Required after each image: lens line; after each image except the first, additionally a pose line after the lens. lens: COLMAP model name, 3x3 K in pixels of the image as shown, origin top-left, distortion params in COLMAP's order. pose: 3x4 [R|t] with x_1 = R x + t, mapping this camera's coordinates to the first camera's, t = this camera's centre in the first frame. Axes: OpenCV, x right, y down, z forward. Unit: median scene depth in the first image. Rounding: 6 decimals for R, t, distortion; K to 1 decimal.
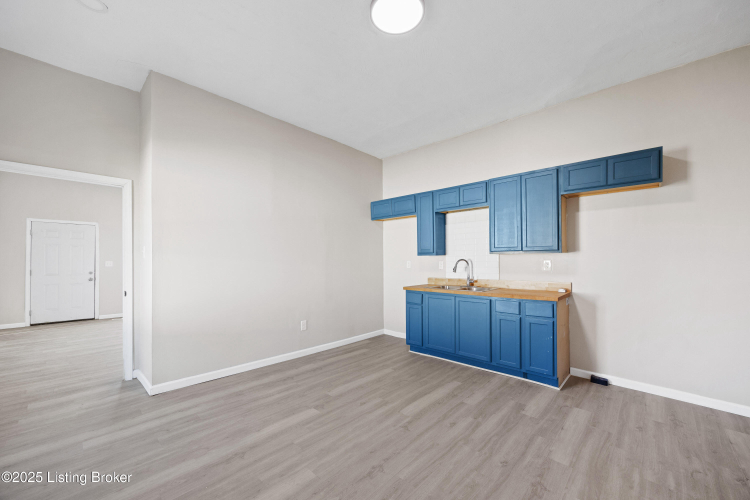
lens RADIAL K [[295.9, 0, 372.8], [0, 295.9, 259.2], [0, 0, 1]] dist [0.001840, 0.000304]
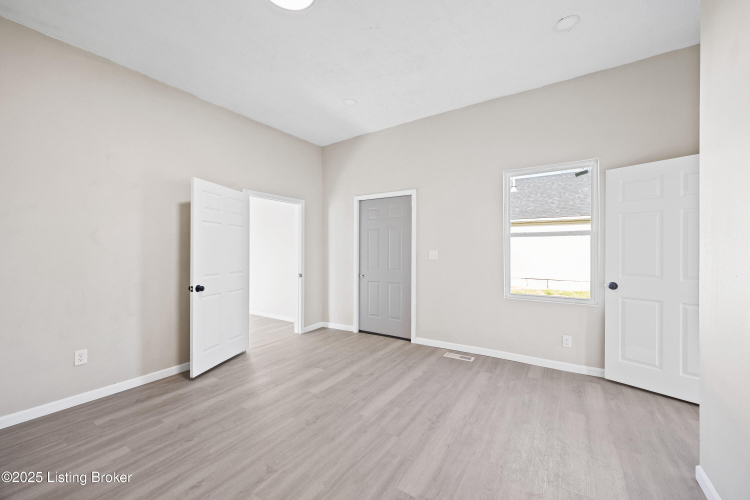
lens RADIAL K [[289.9, 0, 383.0], [0, 289.9, 253.9], [0, 0, 1]] dist [0.000135, -0.000051]
pose [[-0.977333, 0.000898, -0.211707, -0.012304], [0.000440, 0.999997, 0.002211, 0.006964], [0.211708, 0.002067, -0.977331, 1.354709]]
